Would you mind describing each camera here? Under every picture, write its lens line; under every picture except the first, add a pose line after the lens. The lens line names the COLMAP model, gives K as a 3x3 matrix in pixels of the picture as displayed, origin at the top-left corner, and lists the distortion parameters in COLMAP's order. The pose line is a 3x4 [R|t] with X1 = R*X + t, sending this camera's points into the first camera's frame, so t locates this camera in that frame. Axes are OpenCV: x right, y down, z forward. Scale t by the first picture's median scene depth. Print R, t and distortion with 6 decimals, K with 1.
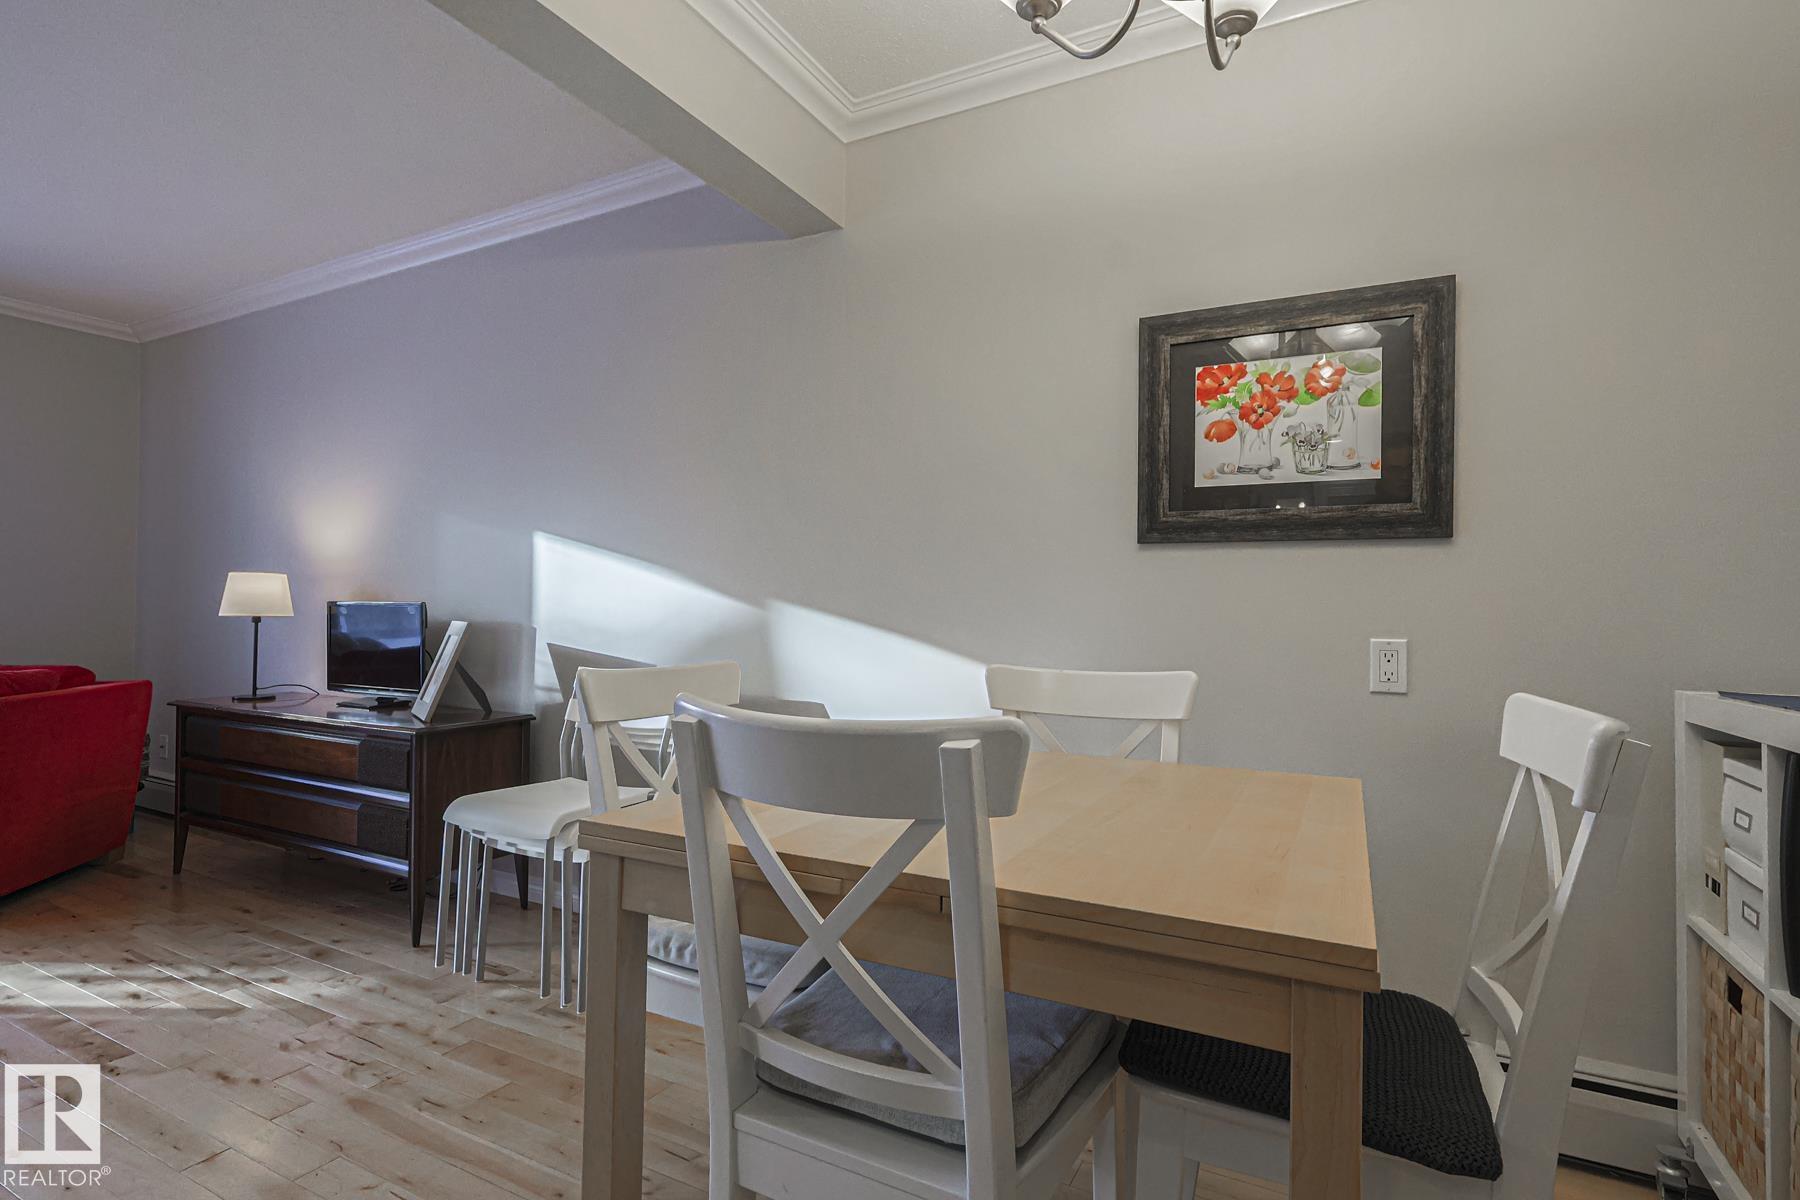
lens RADIAL K [[883.9, 0, 902.0], [0, 883.9, 601.5], [0, 0, 1]] dist [0.000241, 0.000308]
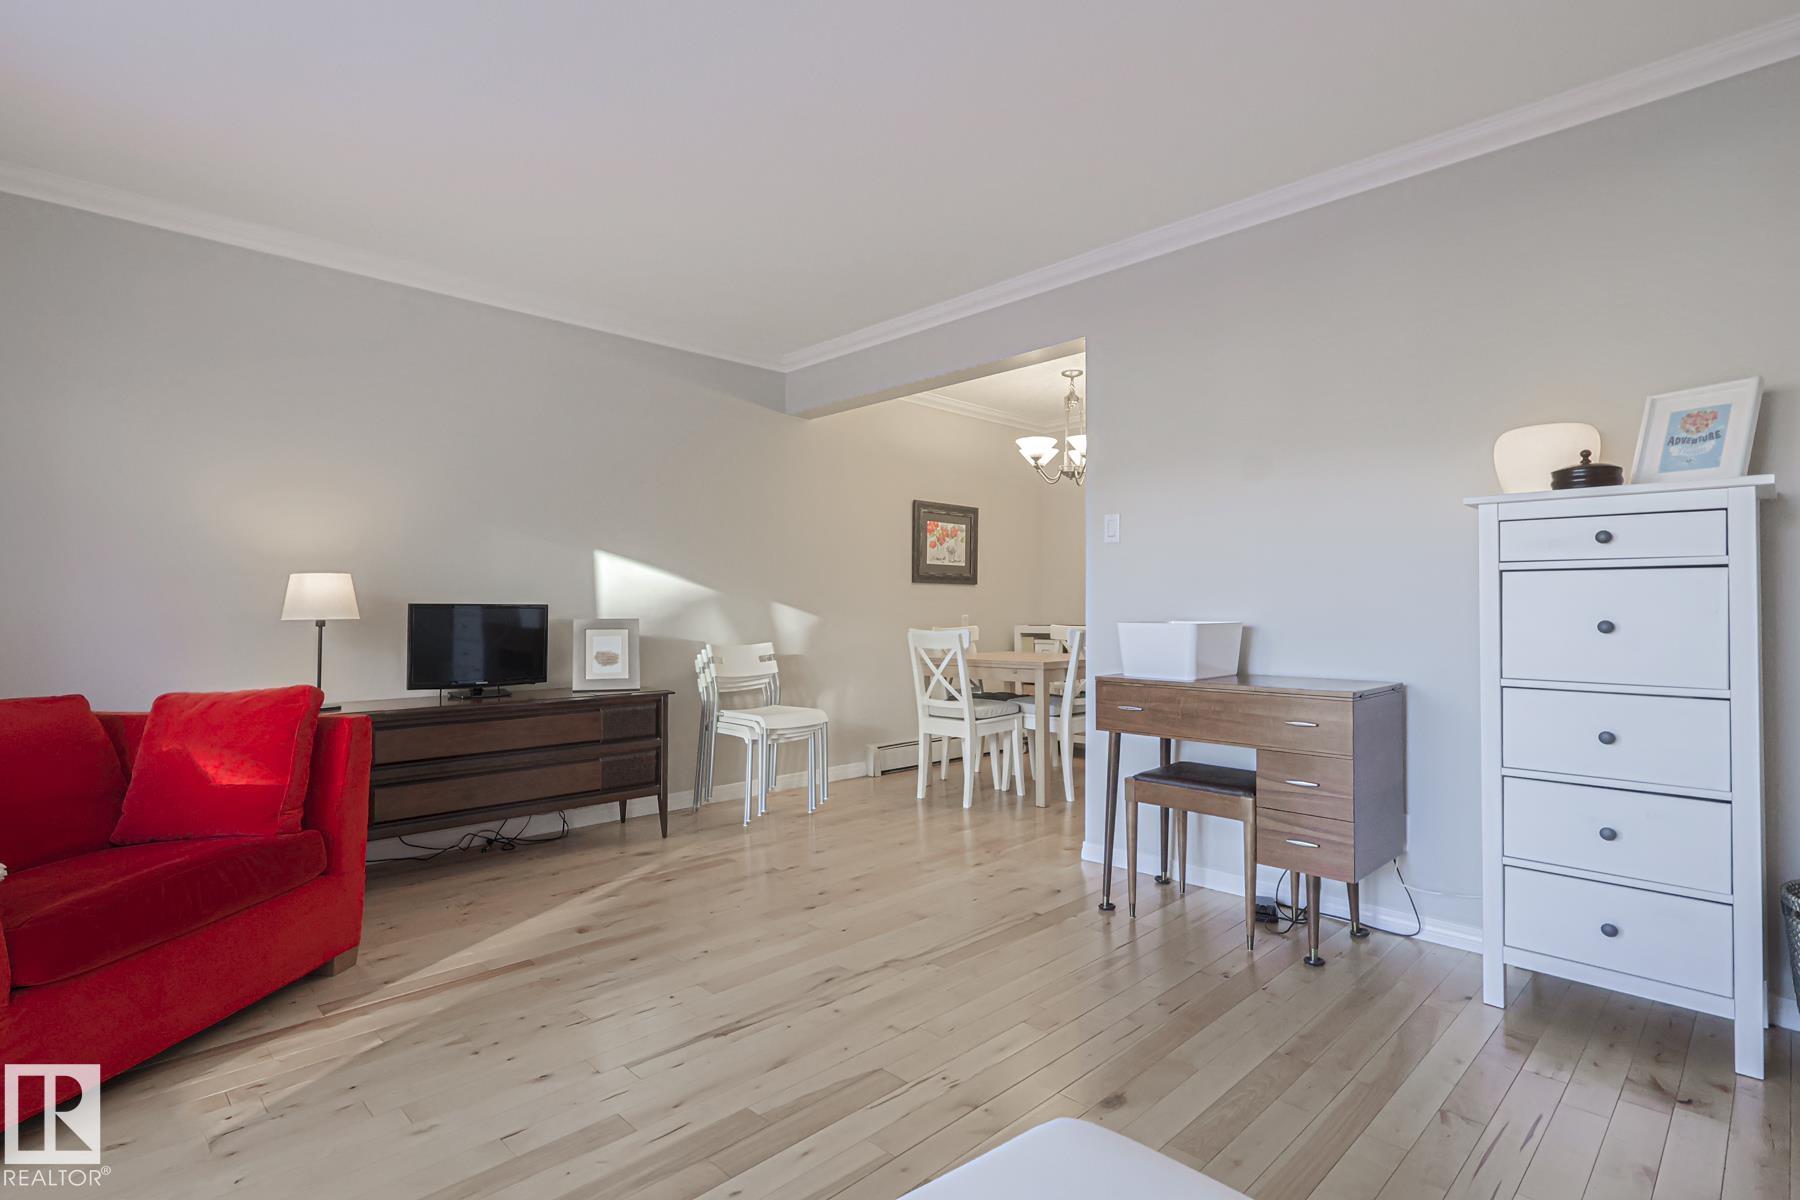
lens RADIAL K [[883.9, 0, 895.3], [0, 883.9, 593.7], [0, 0, 1]] dist [0.000241, 0.000308]
pose [[0.293730, 0.001616, 0.955887, -2.523519], [-0.015494, 0.999875, 0.003070, -0.040366], [-0.955763, -0.015713, 0.293718, 0.273791]]
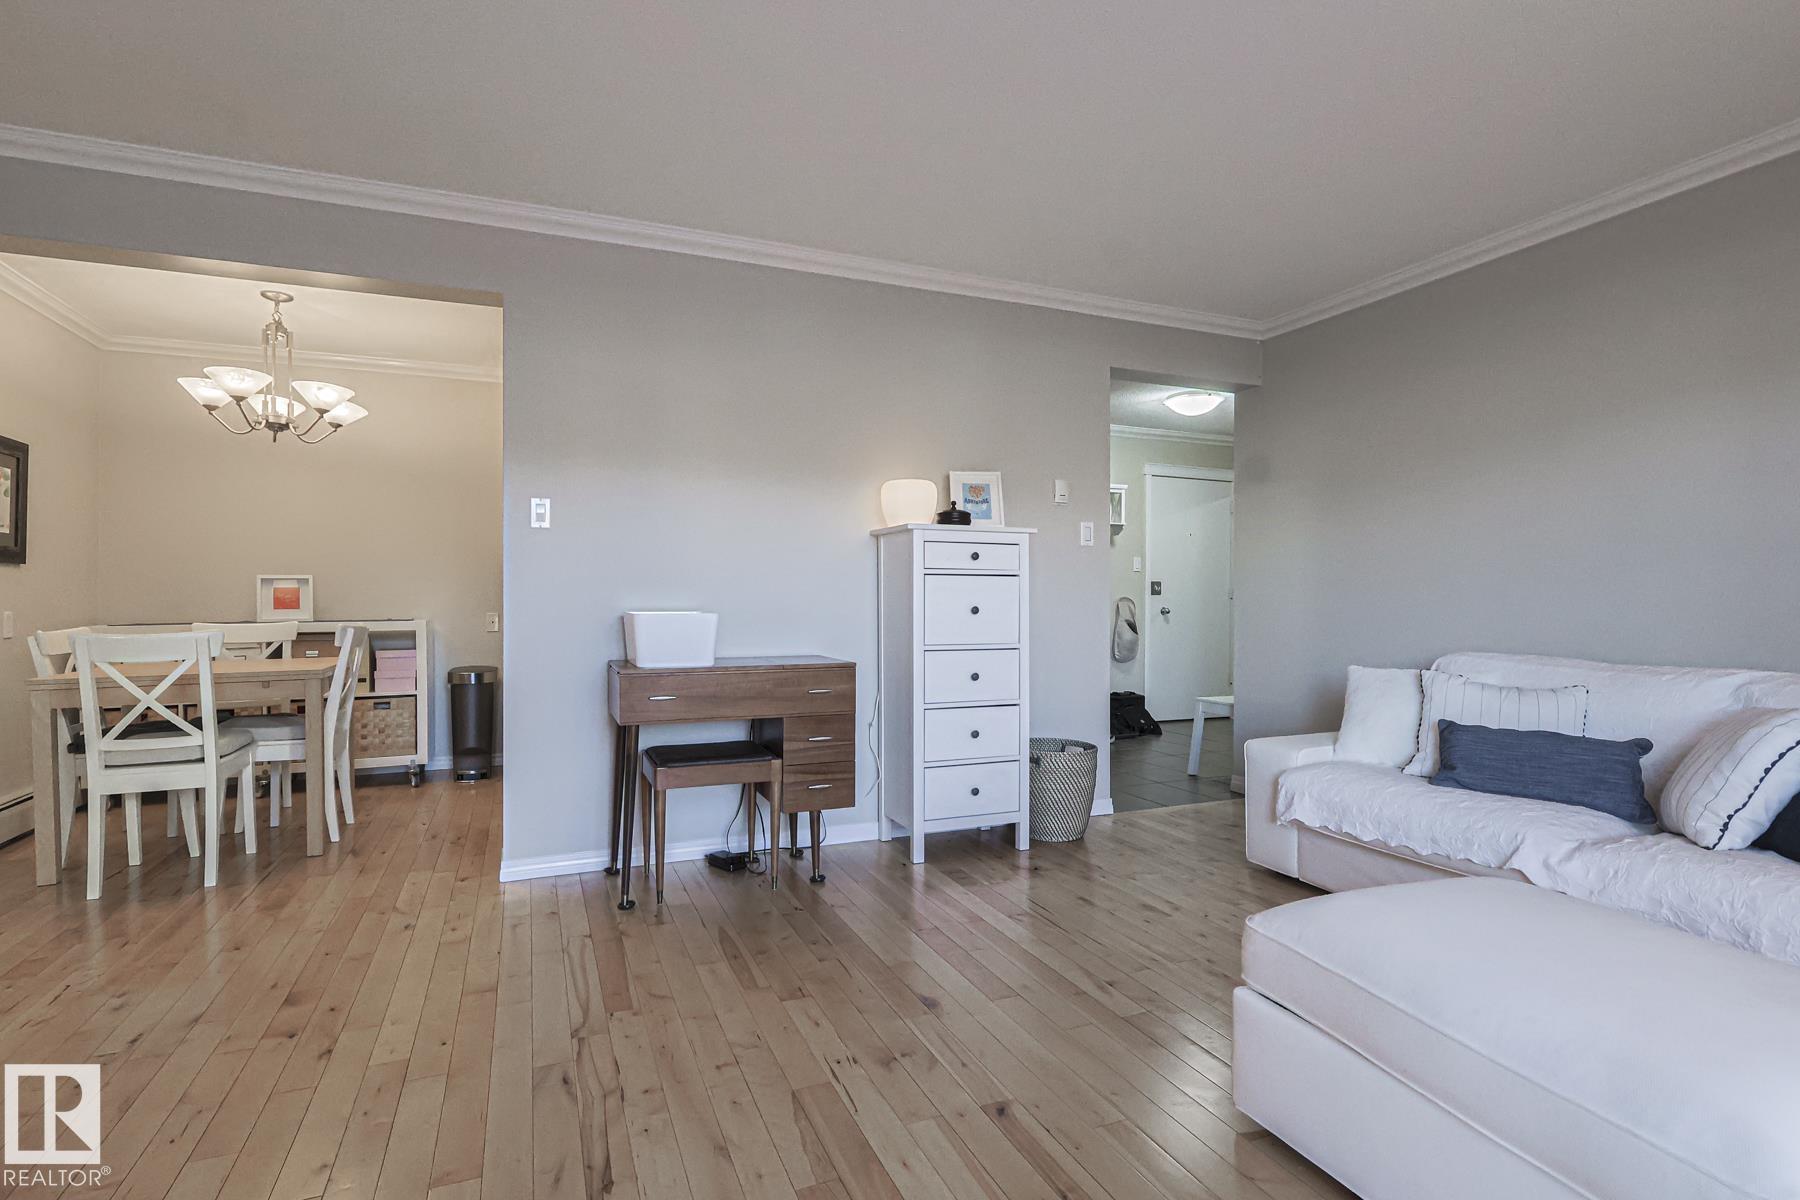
lens RADIAL K [[883.9, 0, 895.9], [0, 883.9, 595.5], [0, 0, 1]] dist [0.000241, 0.000308]
pose [[-0.778784, -0.010314, 0.627207, -2.241816], [-0.022118, 0.999695, -0.011025, -0.016771], [-0.626902, -0.022459, -0.778774, 1.245881]]
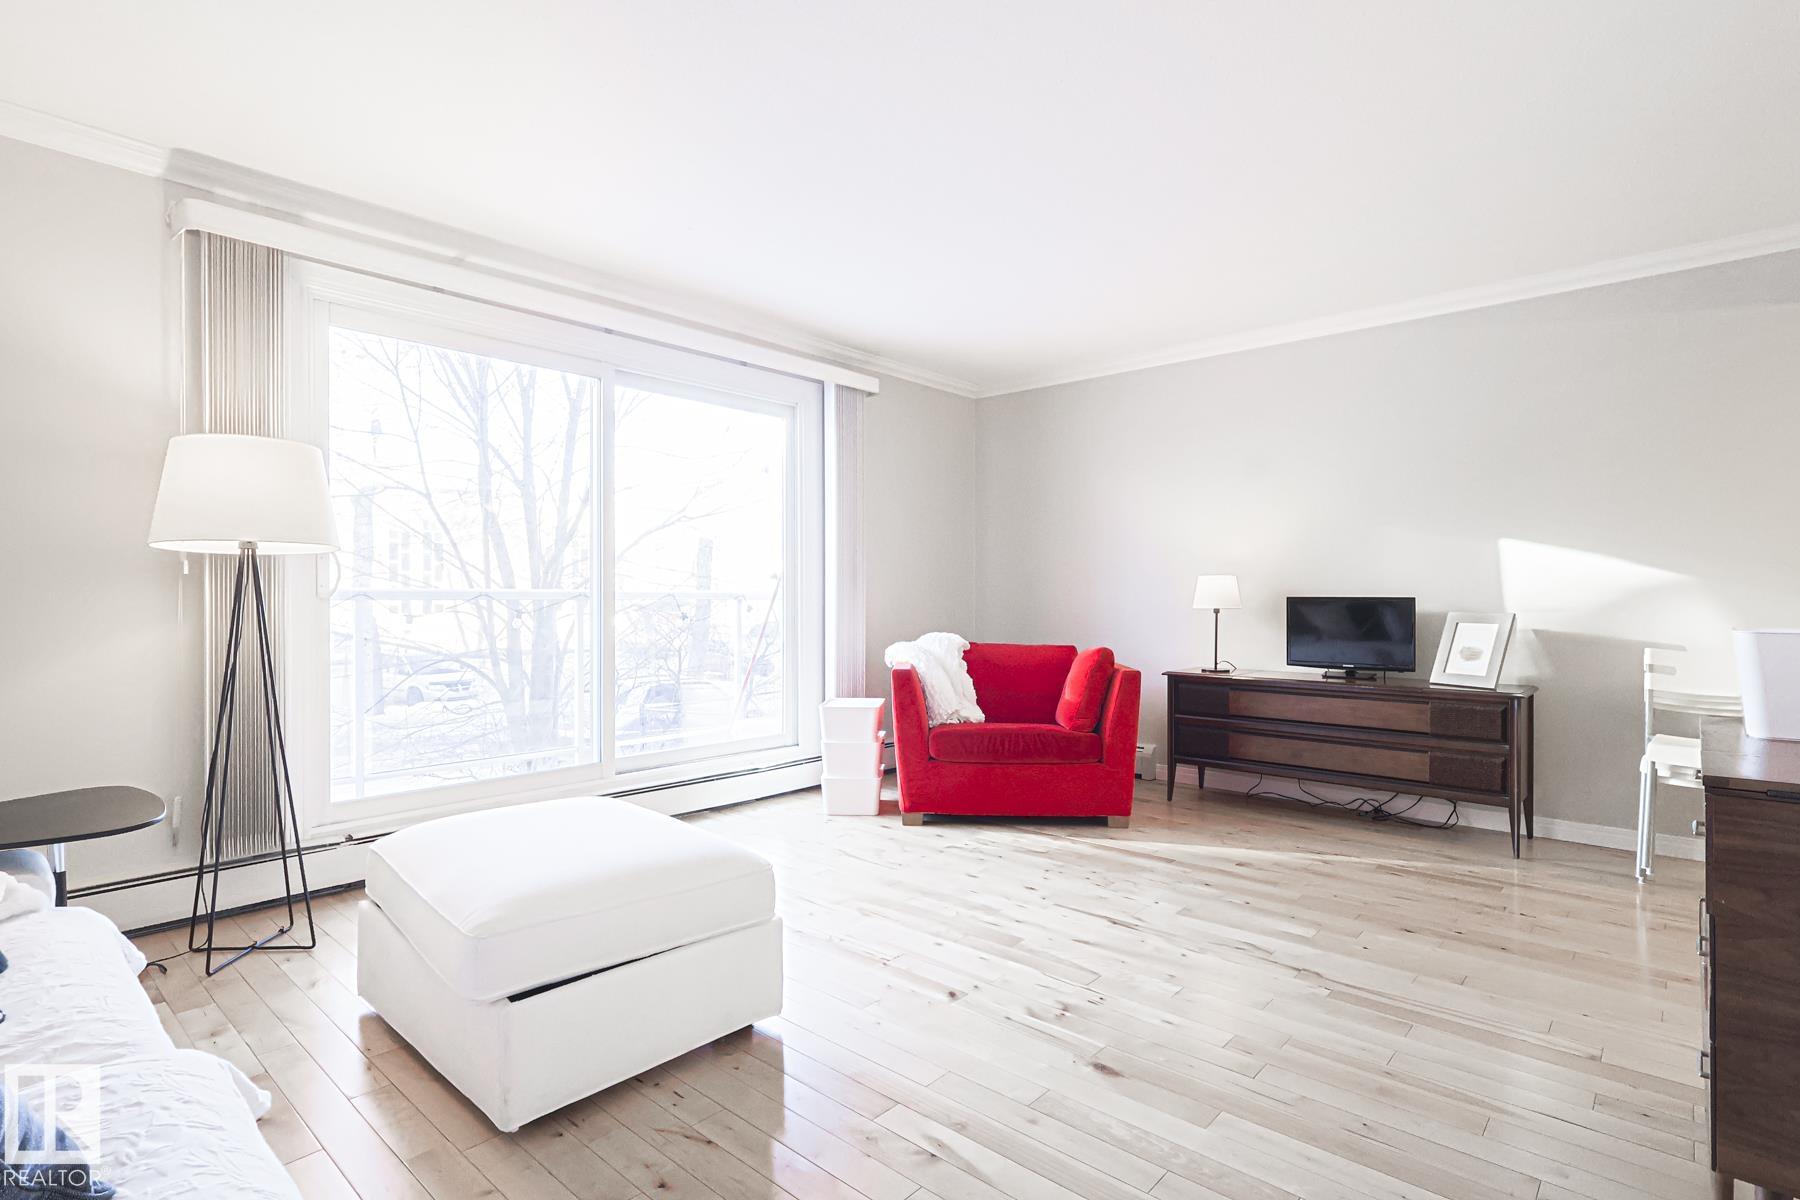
lens RADIAL K [[883.9, 0, 886.3], [0, 883.9, 599.5], [0, 0, 1]] dist [0.000241, 0.000308]
pose [[0.970250, -0.012993, -0.241758, -1.560448], [0.017829, 0.999682, 0.017826, -0.051238], [0.241449, -0.021606, 0.970173, -0.681722]]
